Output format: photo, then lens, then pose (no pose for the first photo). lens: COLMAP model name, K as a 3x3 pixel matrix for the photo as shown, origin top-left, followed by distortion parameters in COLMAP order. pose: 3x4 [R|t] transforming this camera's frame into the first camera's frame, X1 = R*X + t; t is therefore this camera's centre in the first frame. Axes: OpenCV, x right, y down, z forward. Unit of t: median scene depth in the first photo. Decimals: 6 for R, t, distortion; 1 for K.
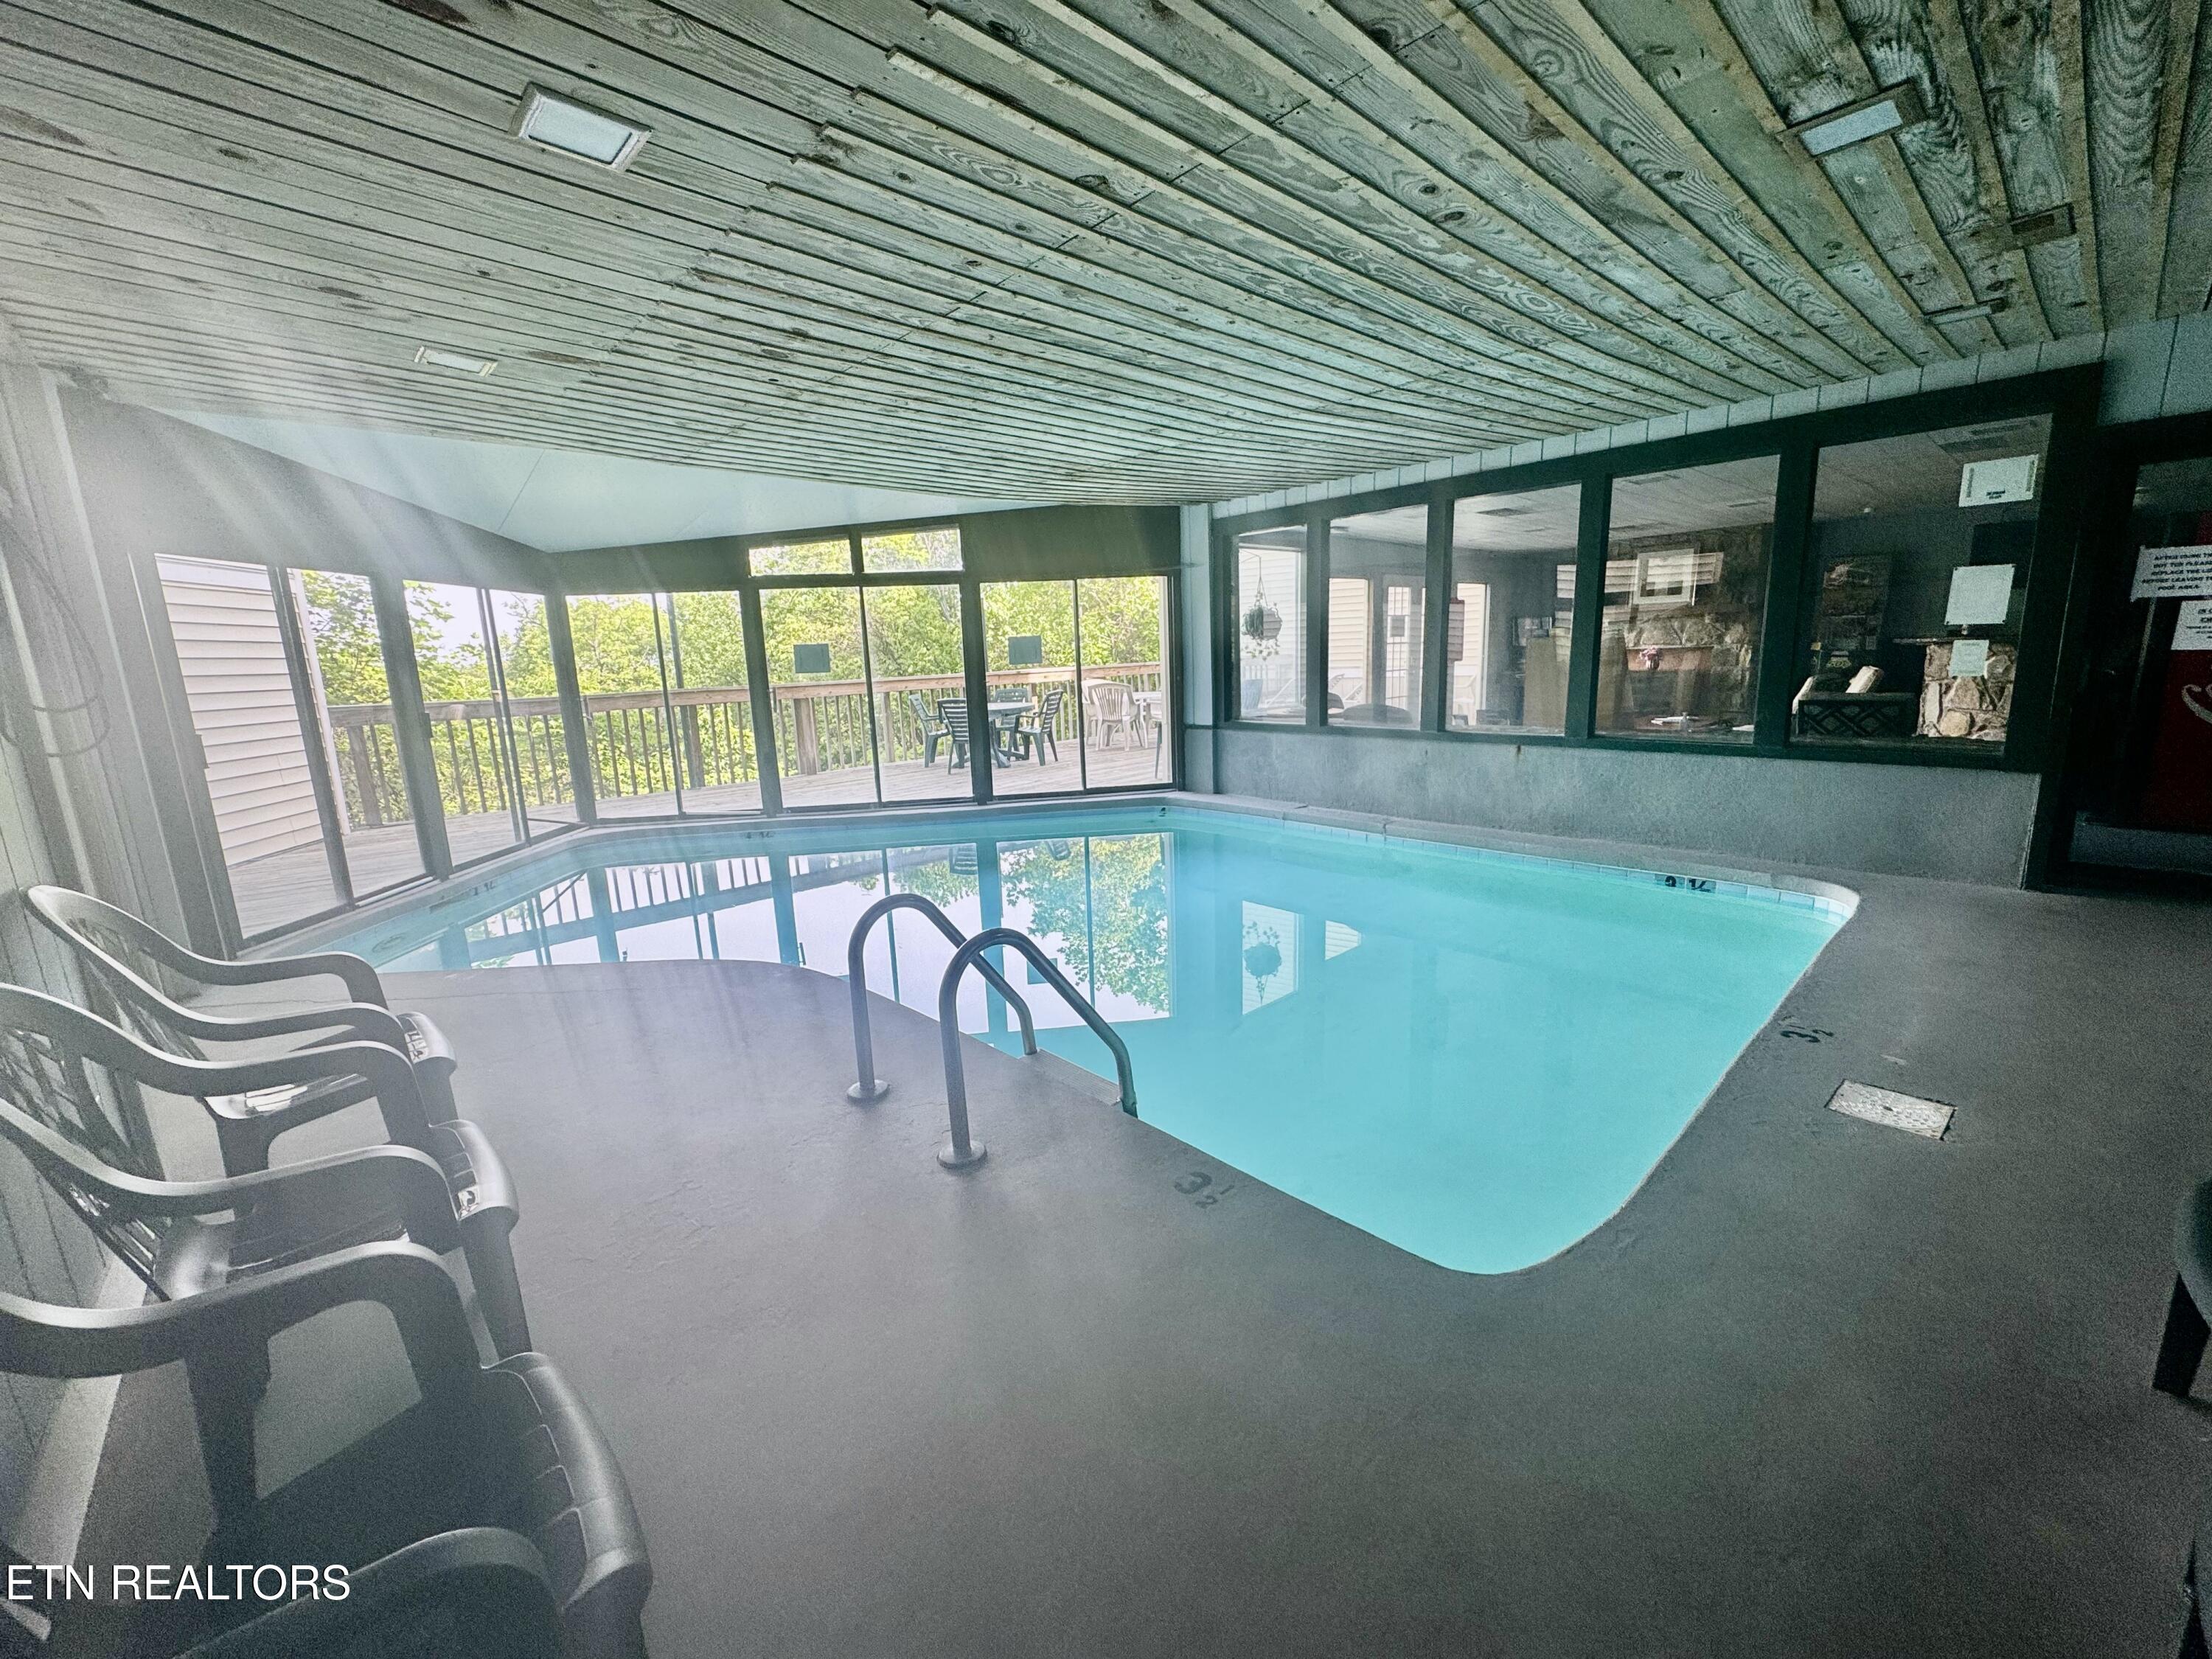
lens RADIAL K [[892.1, 0, 1105.4], [0, 892.1, 828.2], [0, 0, 1]] dist [0.002460, -0.000133]
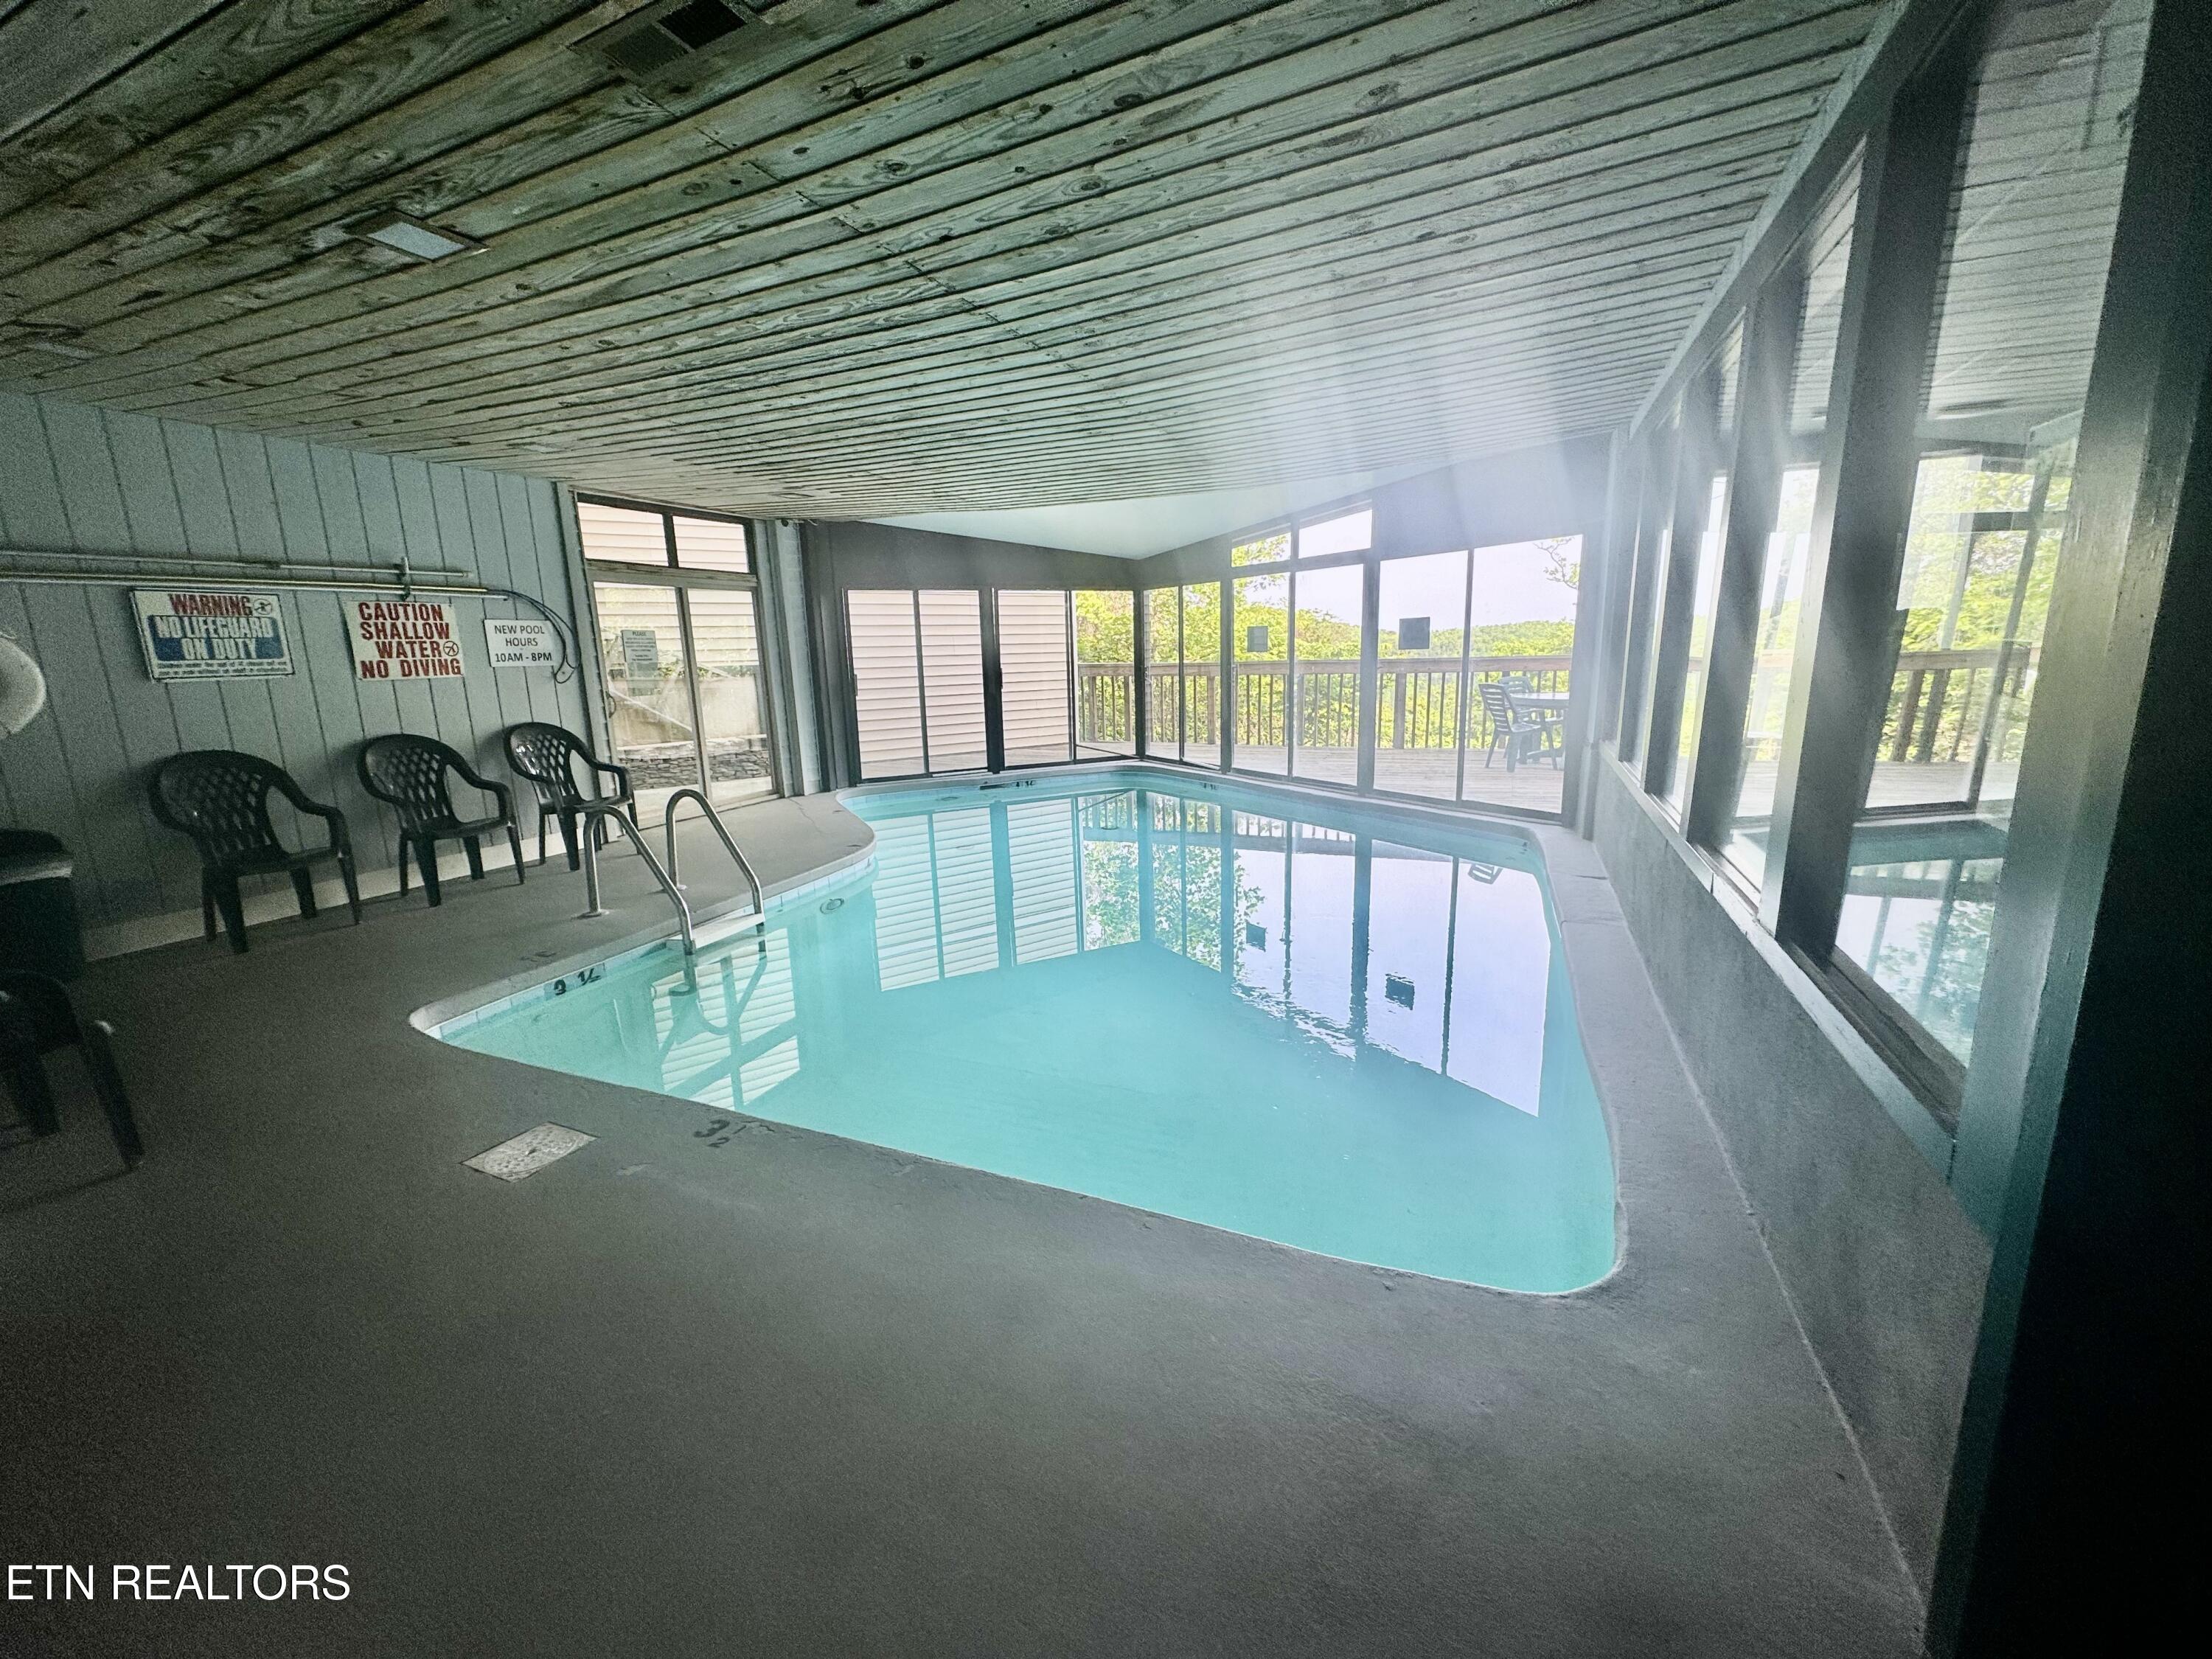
lens RADIAL K [[888.0, 0, 1099.9], [0, 888.0, 828.7], [0, 0, 1]] dist [-0.000529, 0.000492]
pose [[0.400140, 0.208250, -0.892480, 1.357839], [-0.164826, 0.974313, 0.153446, -0.206210], [0.901510, 0.085703, 0.424187, 0.785254]]
